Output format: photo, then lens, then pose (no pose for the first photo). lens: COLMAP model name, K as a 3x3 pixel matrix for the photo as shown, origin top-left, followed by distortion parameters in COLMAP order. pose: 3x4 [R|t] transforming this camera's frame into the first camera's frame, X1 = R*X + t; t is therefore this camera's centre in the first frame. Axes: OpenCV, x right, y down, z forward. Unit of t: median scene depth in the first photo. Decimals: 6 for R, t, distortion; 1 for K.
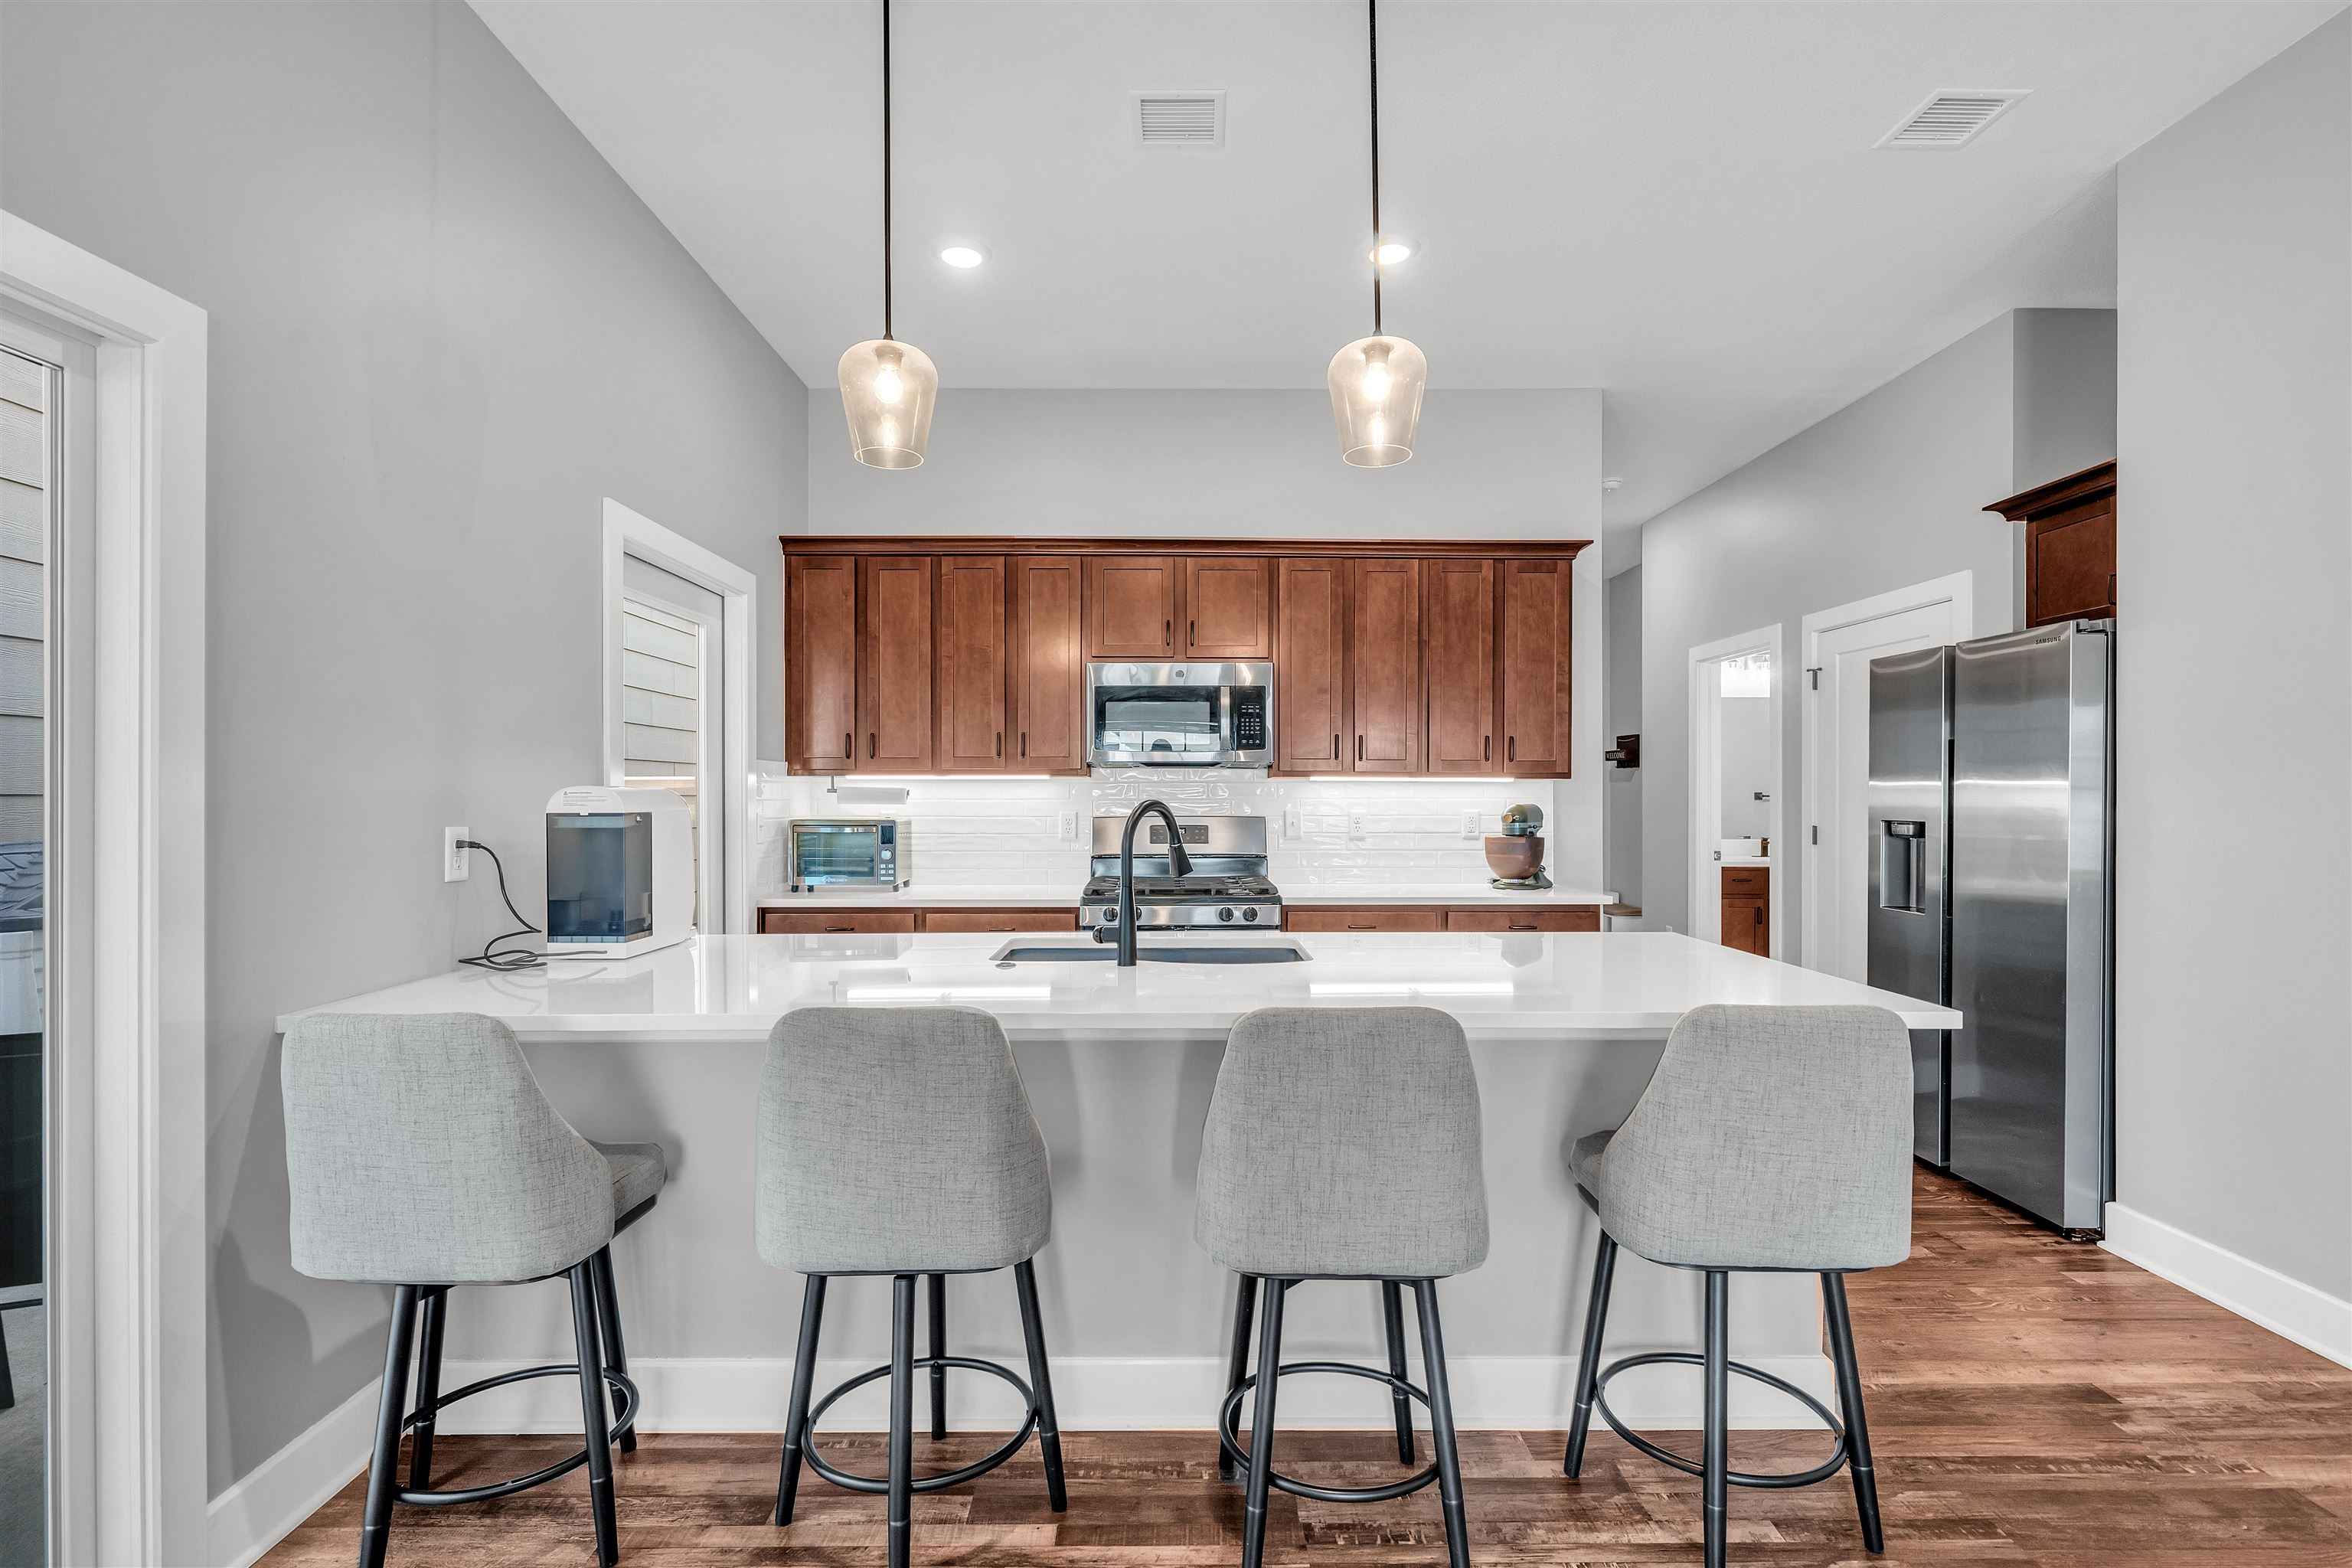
lens RADIAL K [[1091.4, 0, 1167.4], [0, 1091.4, 804.8], [0, 0, 1]] dist [-0.000838, -0.001121]
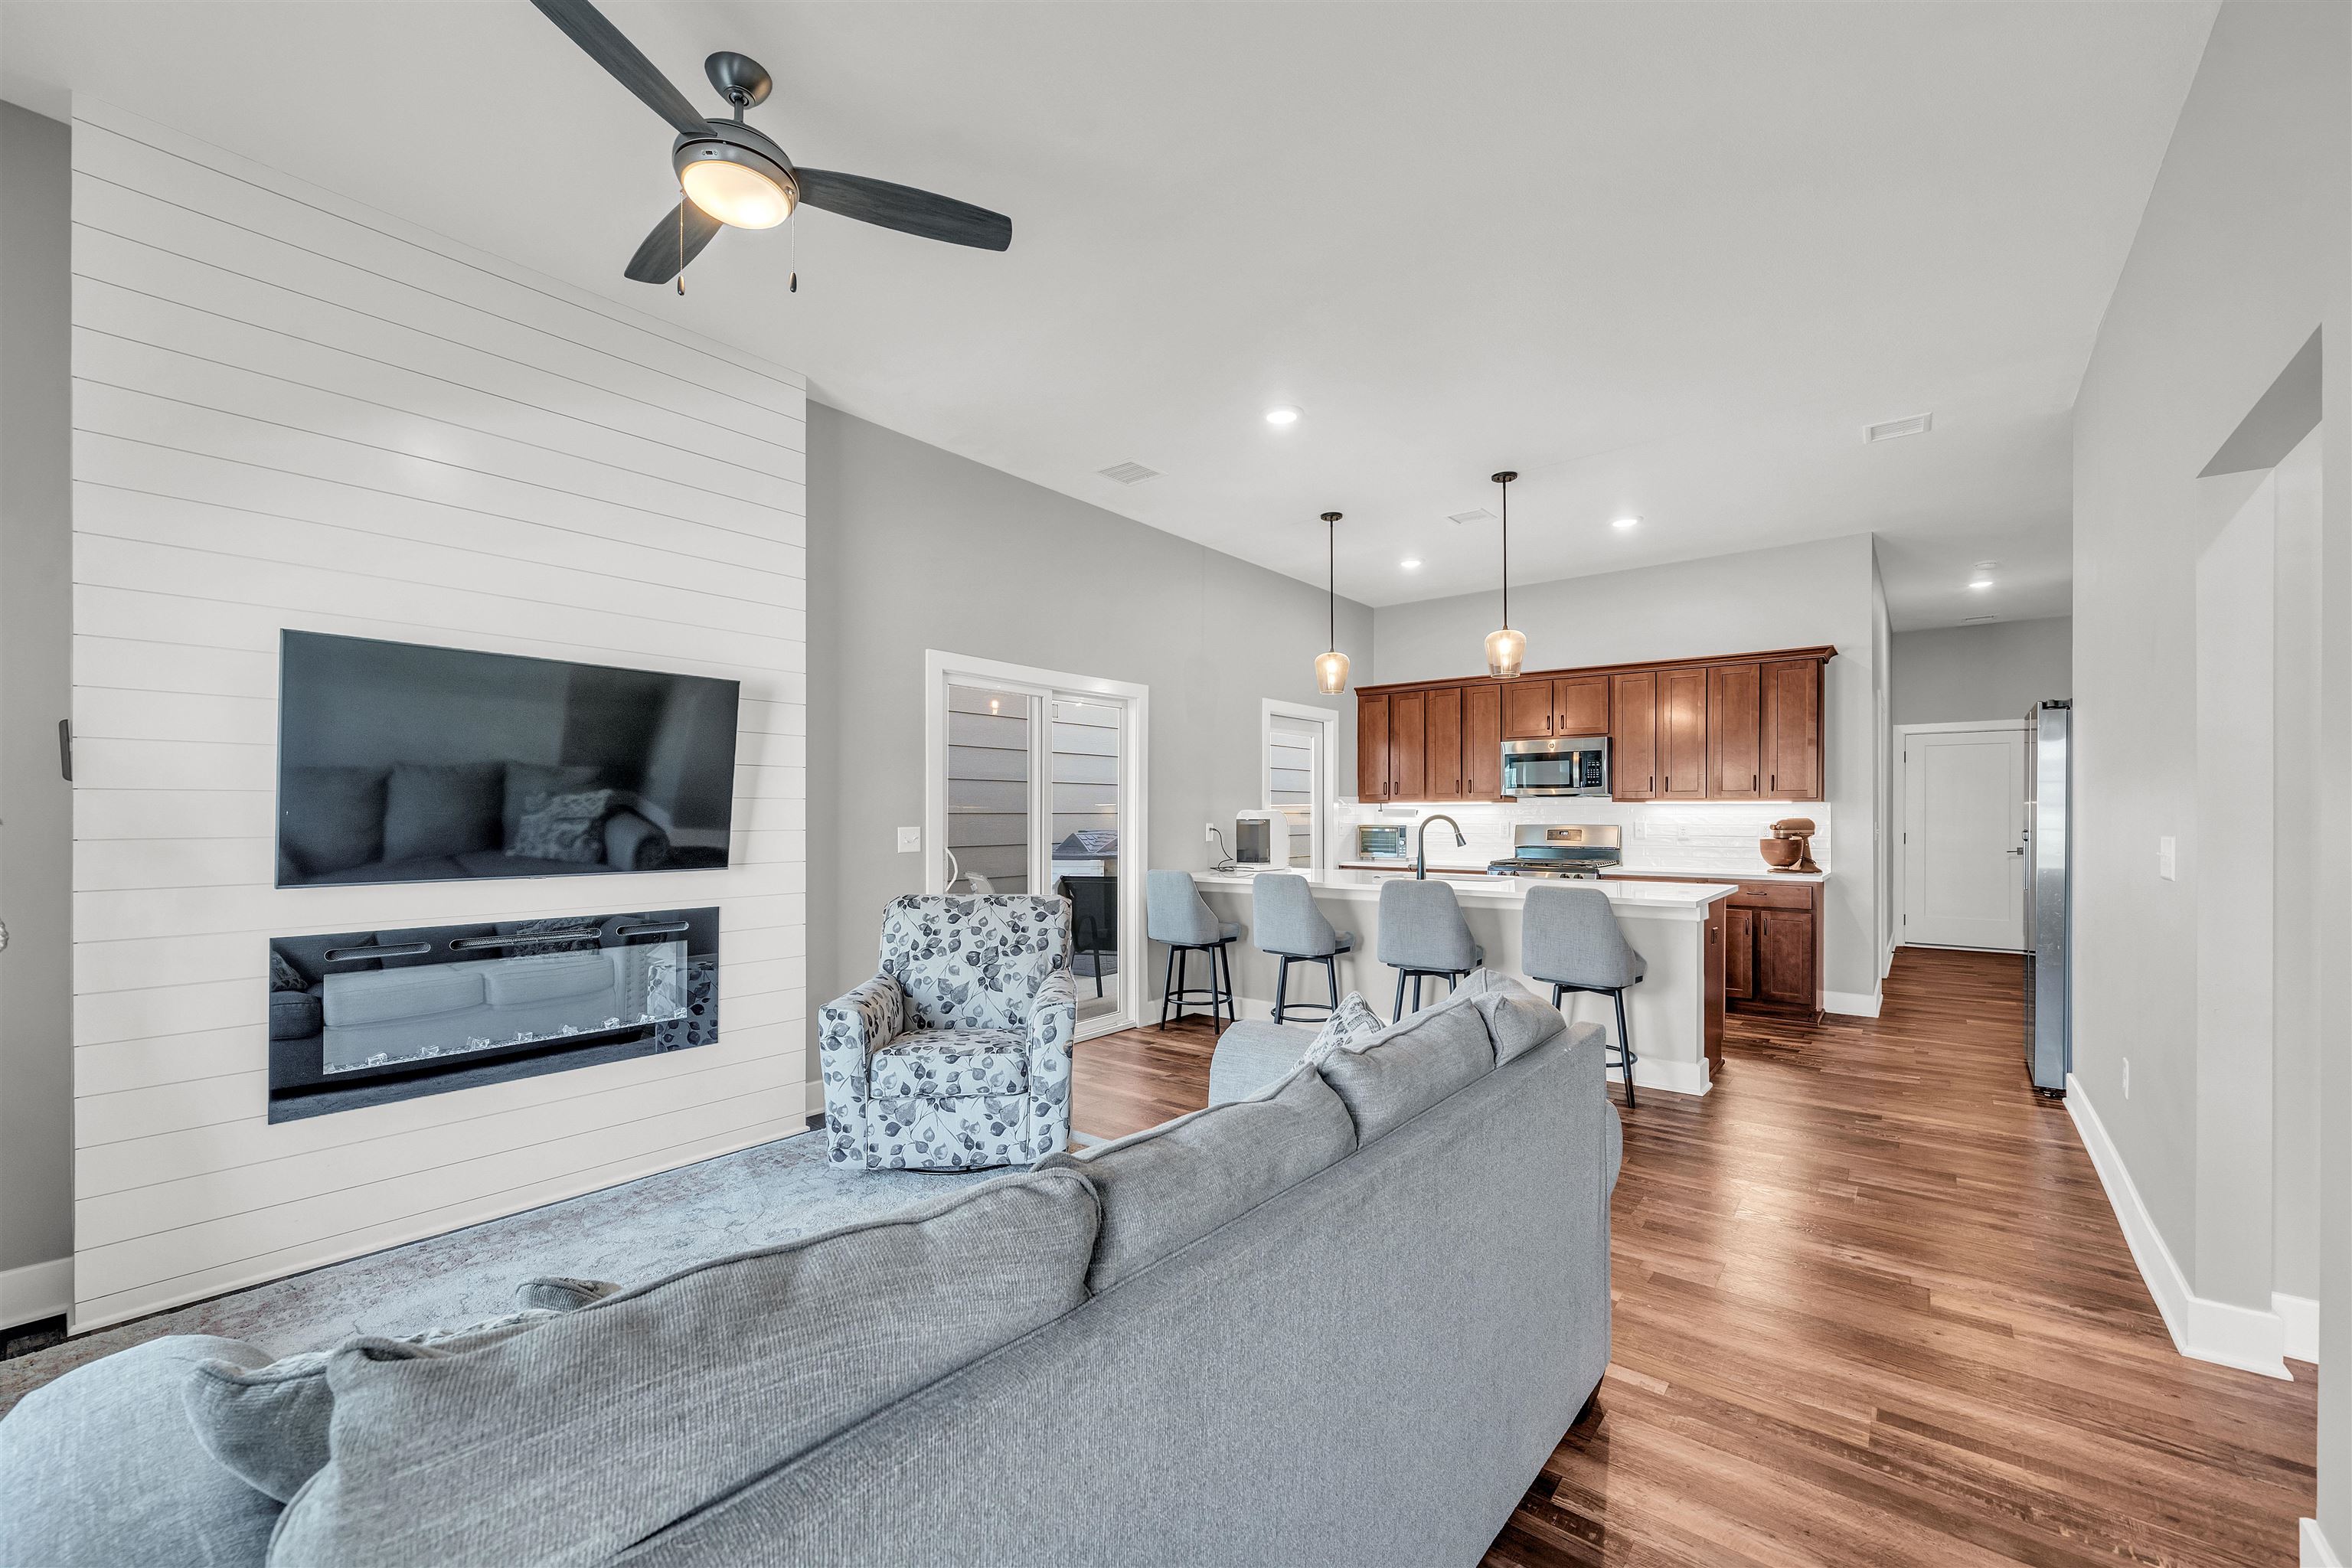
lens RADIAL K [[931.1, 0, 1179.1], [0, 931.1, 816.1], [0, 0, 1]] dist [-0.004264, 0.001045]
pose [[0.778112, 0.000138, -0.628126, 0.492512], [-0.004341, 0.999977, -0.005158, 0.007595], [0.628111, 0.006740, 0.778095, -0.578825]]
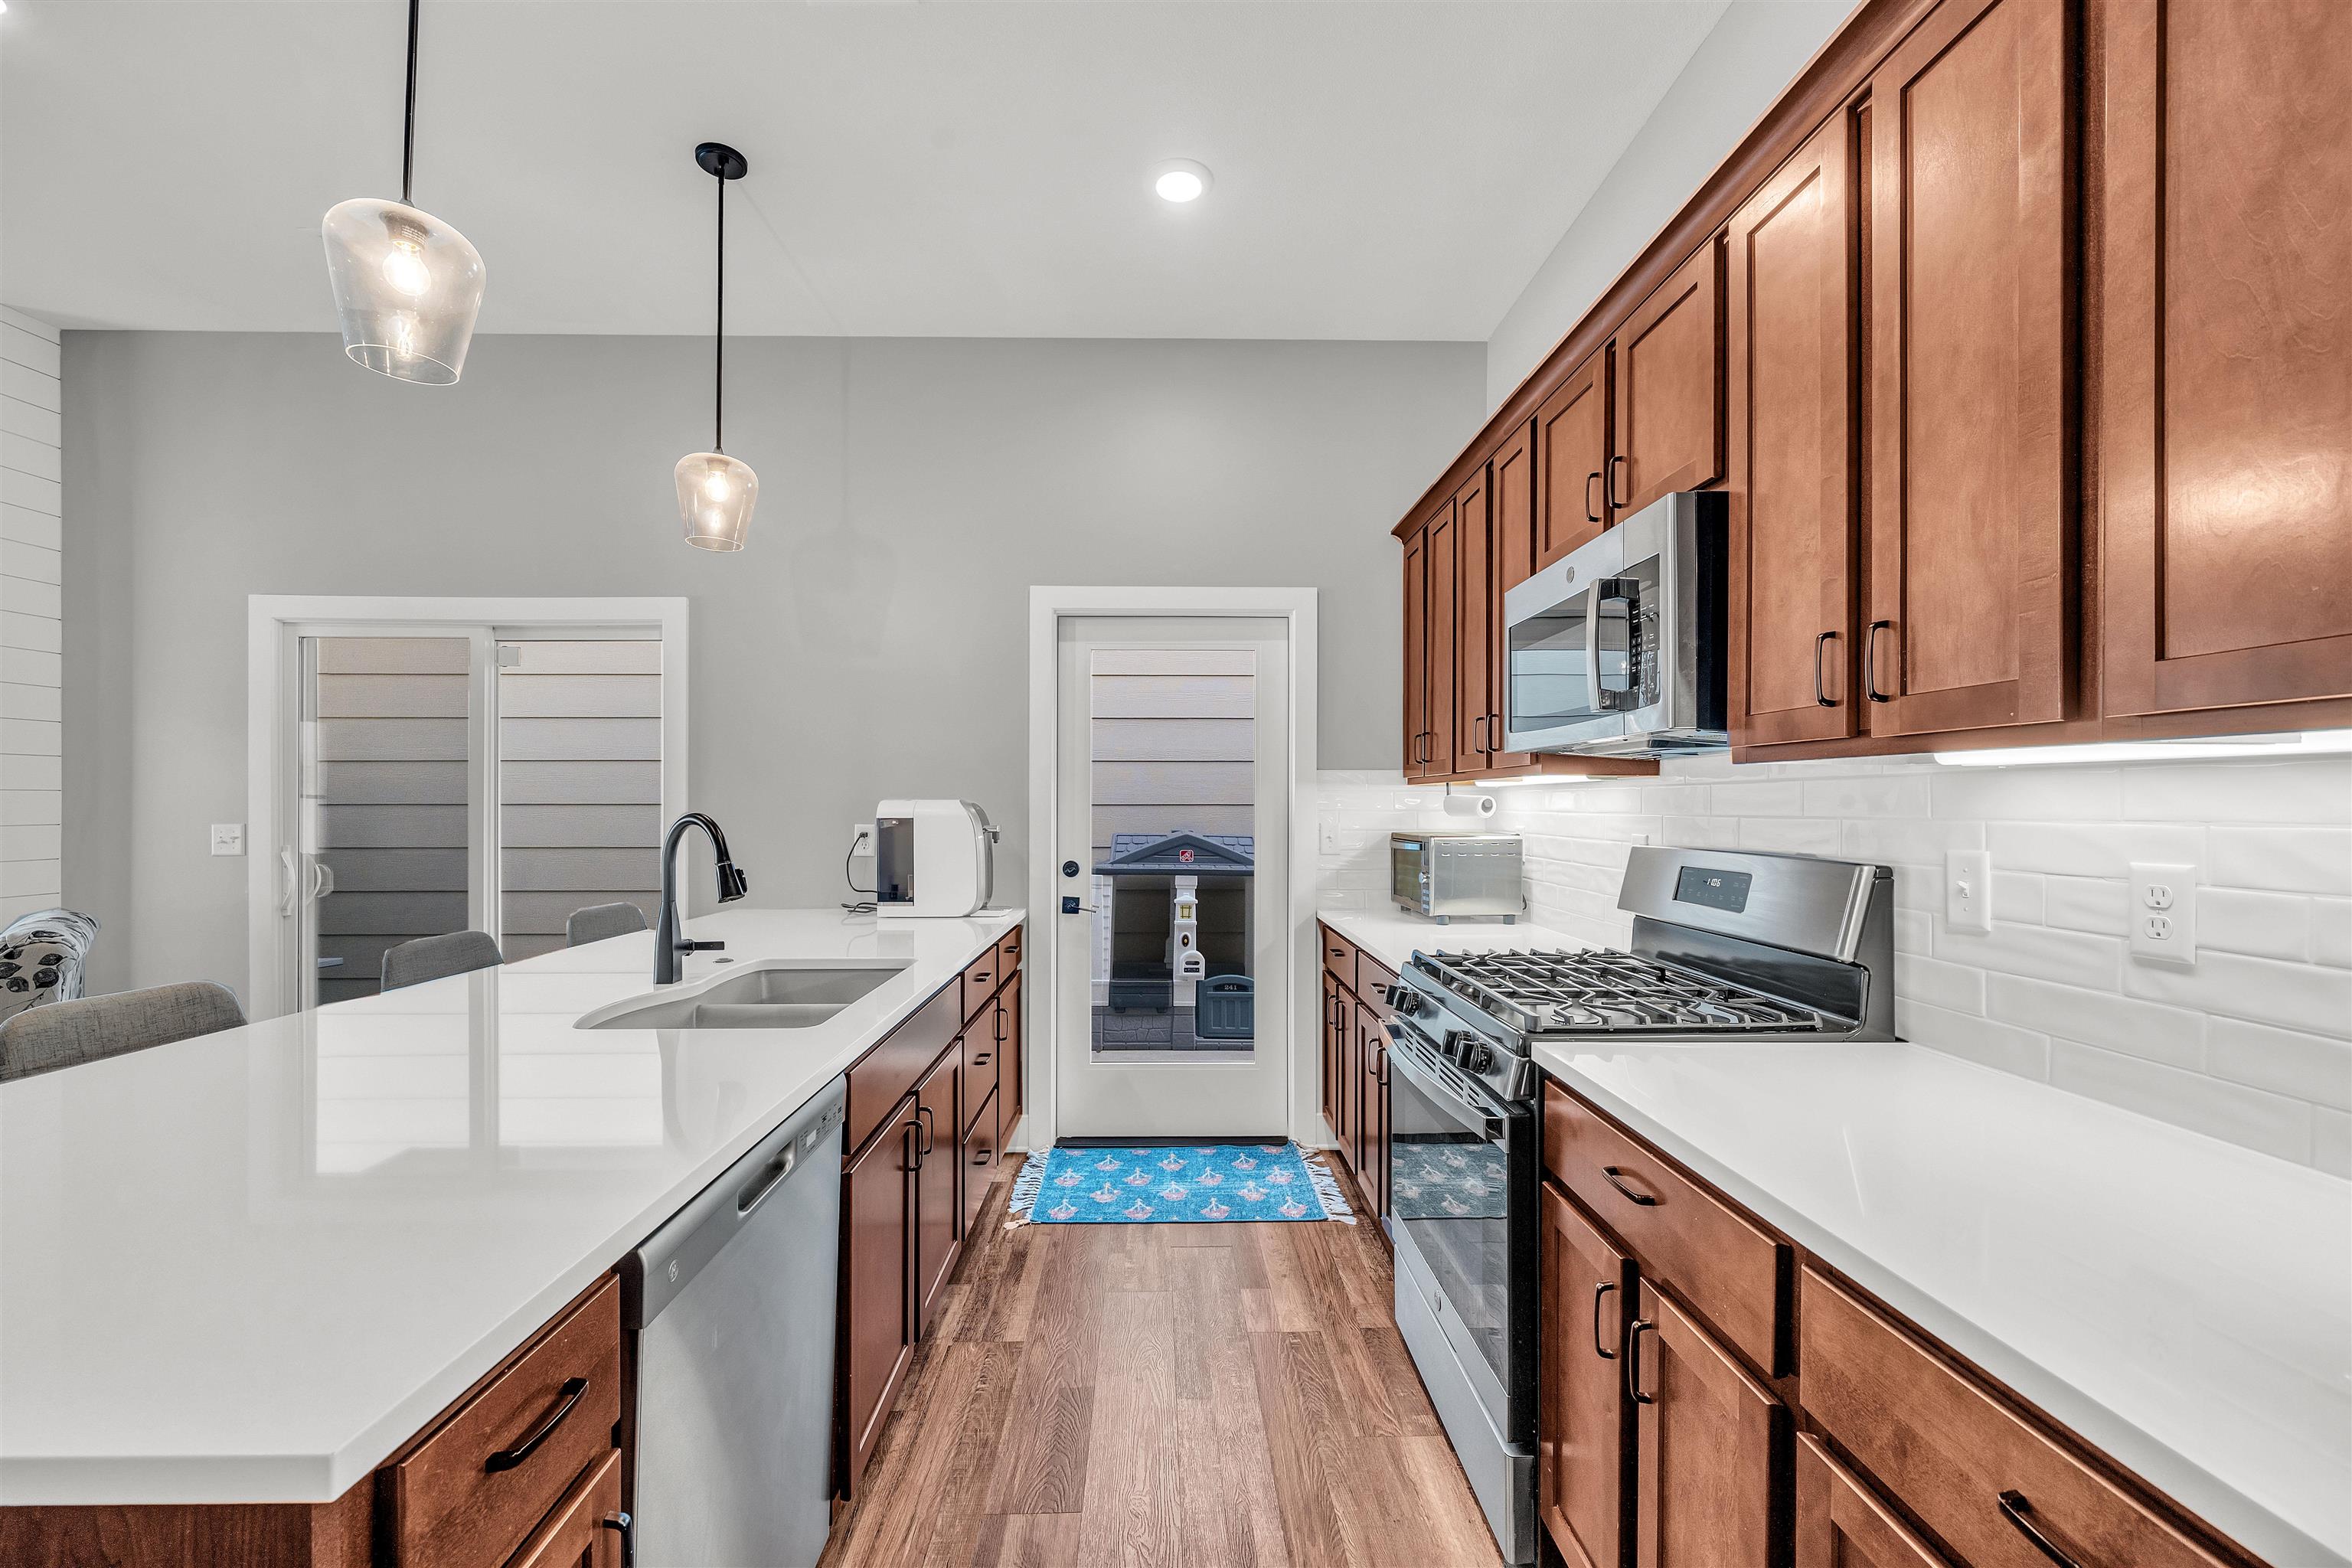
lens RADIAL K [[931.1, 0, 1170.4], [0, 931.1, 803.9], [0, 0, 1]] dist [-0.004264, 0.001045]
pose [[0.017959, 0.000027, -0.999839, 0.441729], [-0.009279, 0.999957, -0.000140, -0.008227], [0.999796, 0.009280, 0.017958, 0.795323]]
